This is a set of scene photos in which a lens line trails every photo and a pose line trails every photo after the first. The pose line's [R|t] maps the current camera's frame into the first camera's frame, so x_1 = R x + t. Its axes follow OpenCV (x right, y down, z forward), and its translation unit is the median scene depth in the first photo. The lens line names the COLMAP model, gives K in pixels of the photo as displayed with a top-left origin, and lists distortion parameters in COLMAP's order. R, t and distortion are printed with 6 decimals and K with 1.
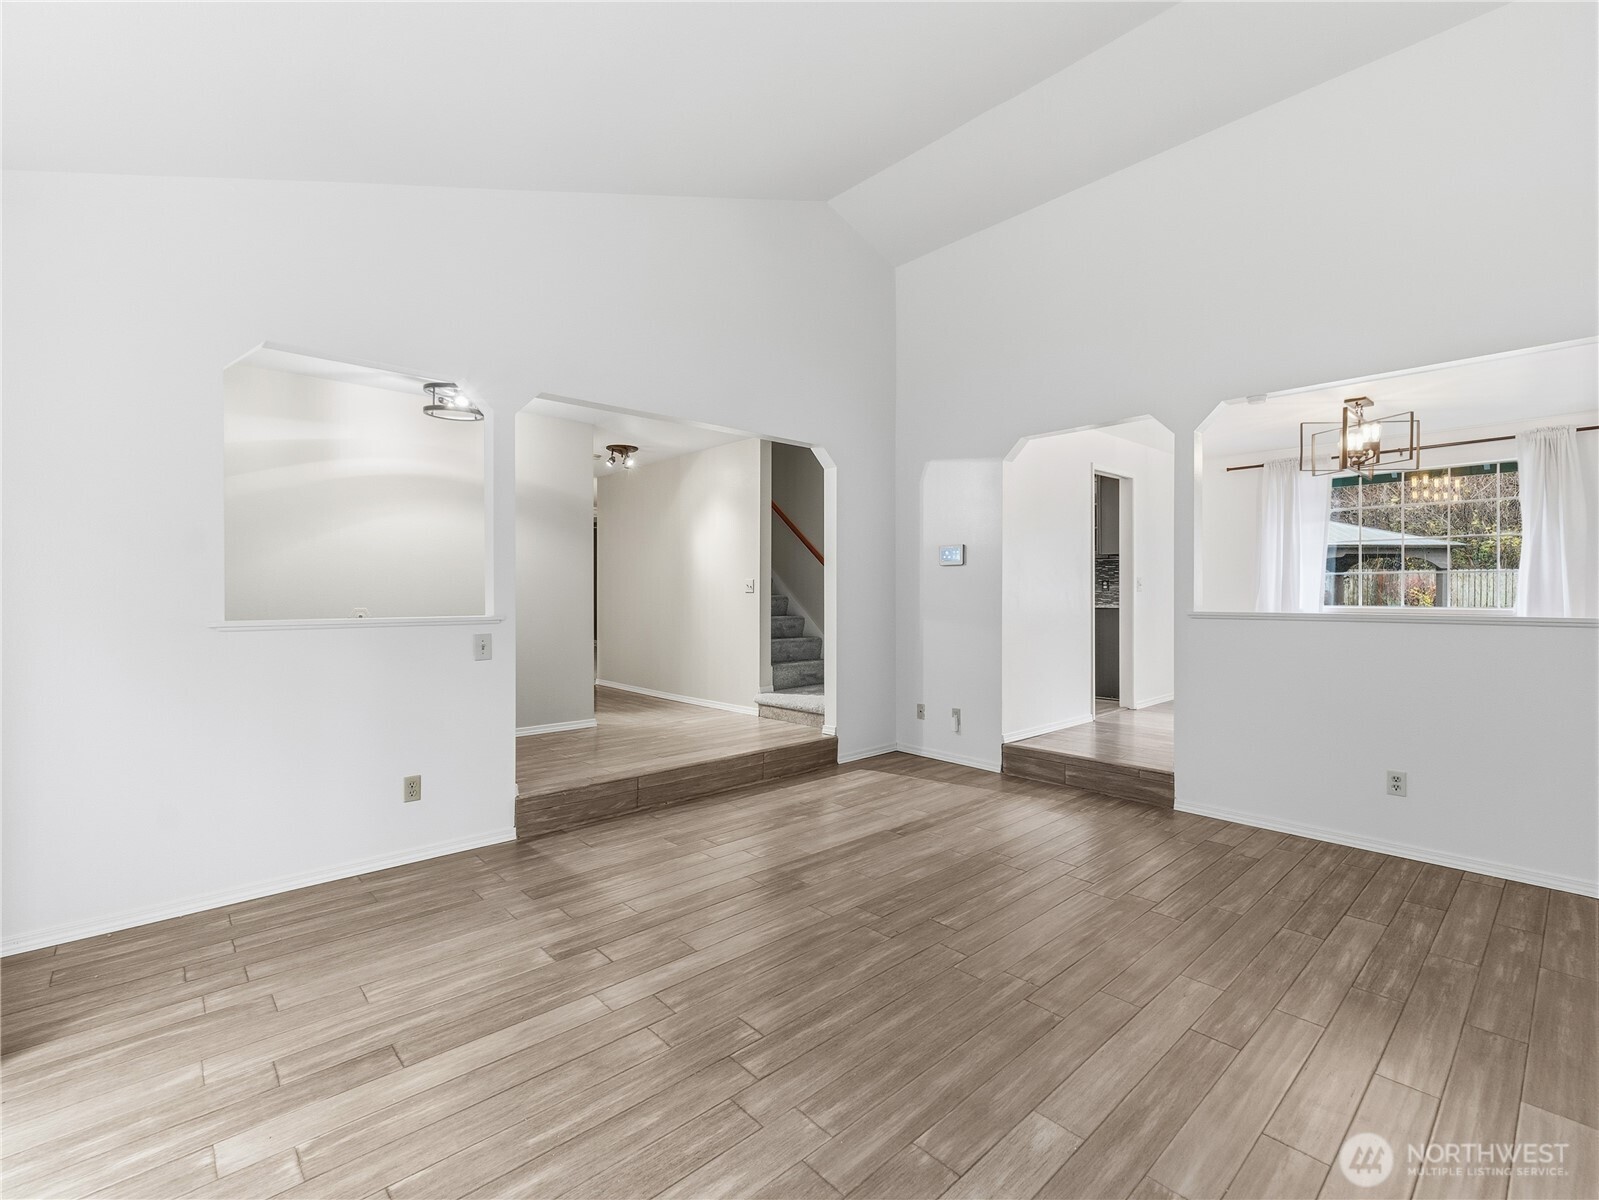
lens RADIAL K [[726.9, 0, 792.1], [0, 726.9, 592.8], [0, 0, 1]] dist [0.005002, -0.004182]
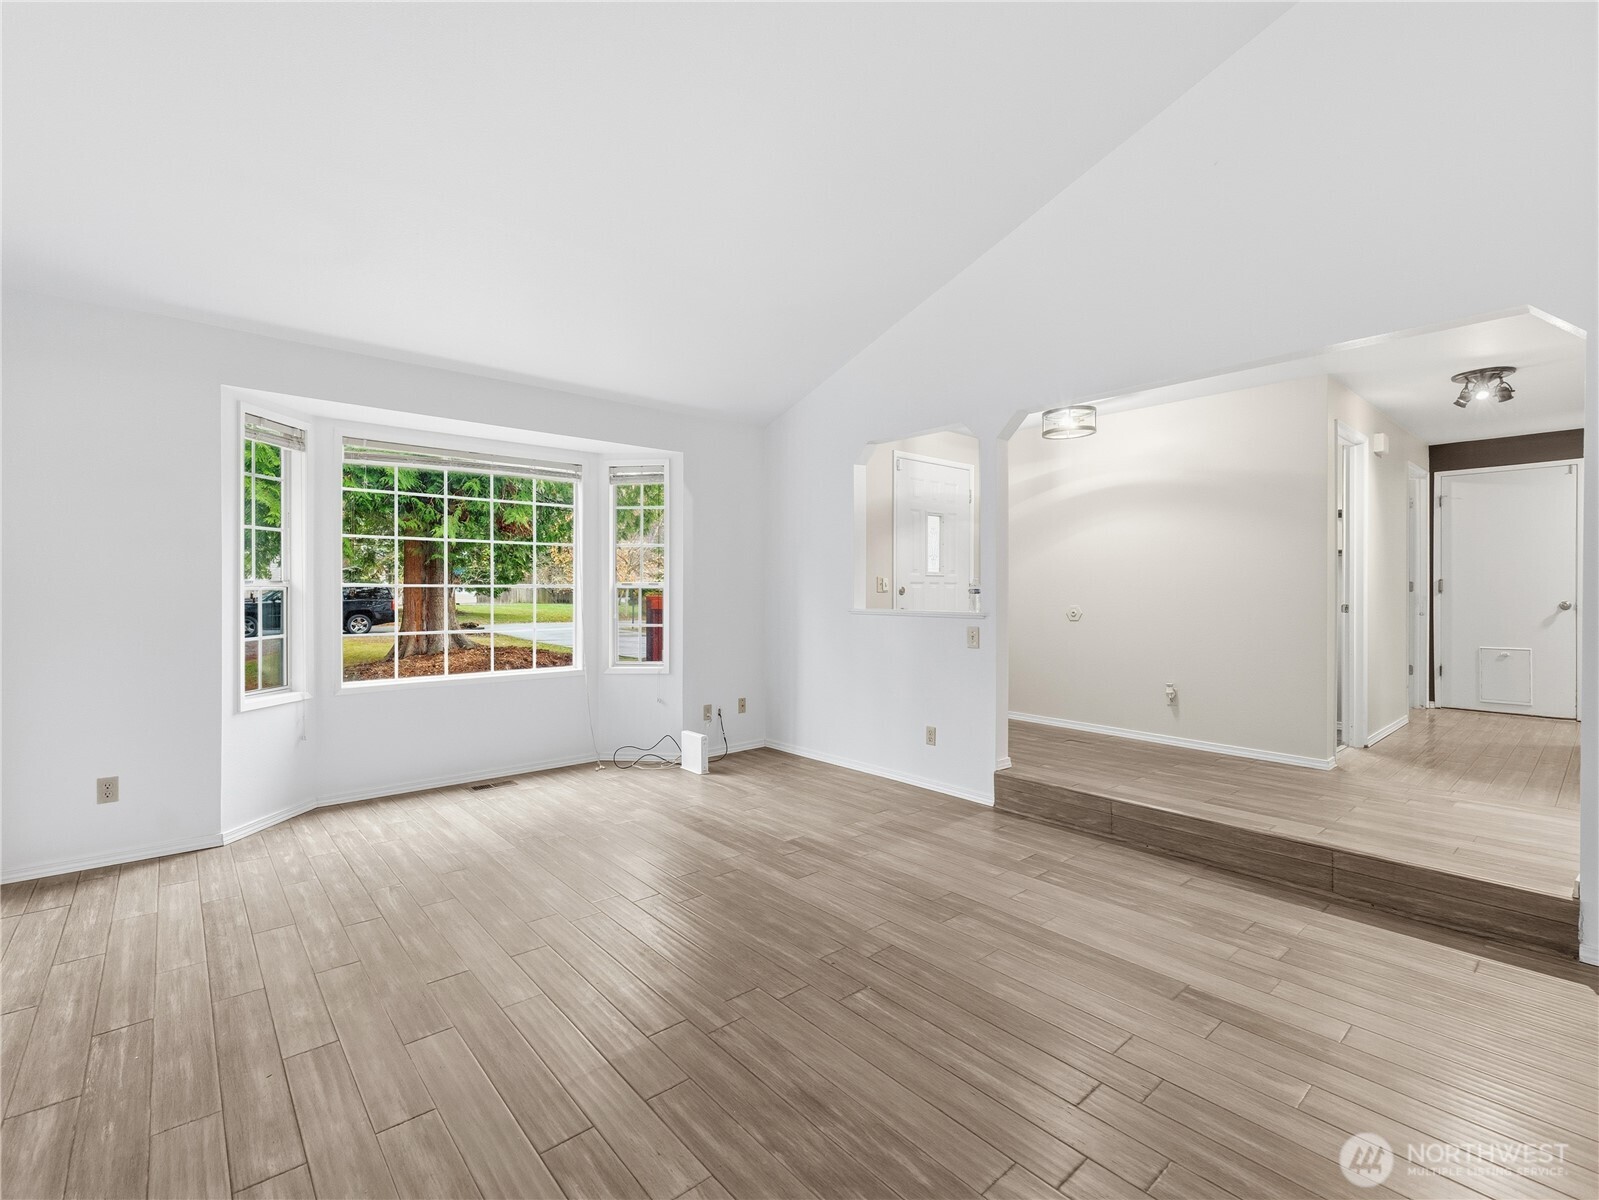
lens RADIAL K [[726.9, 0, 792.2], [0, 726.9, 596.9], [0, 0, 1]] dist [0.005002, -0.004182]
pose [[-0.031329, 0.008362, -0.999474, 0.781995], [-0.003700, 0.999957, 0.008482, -0.002280], [0.999502, 0.003964, -0.031297, 0.720408]]
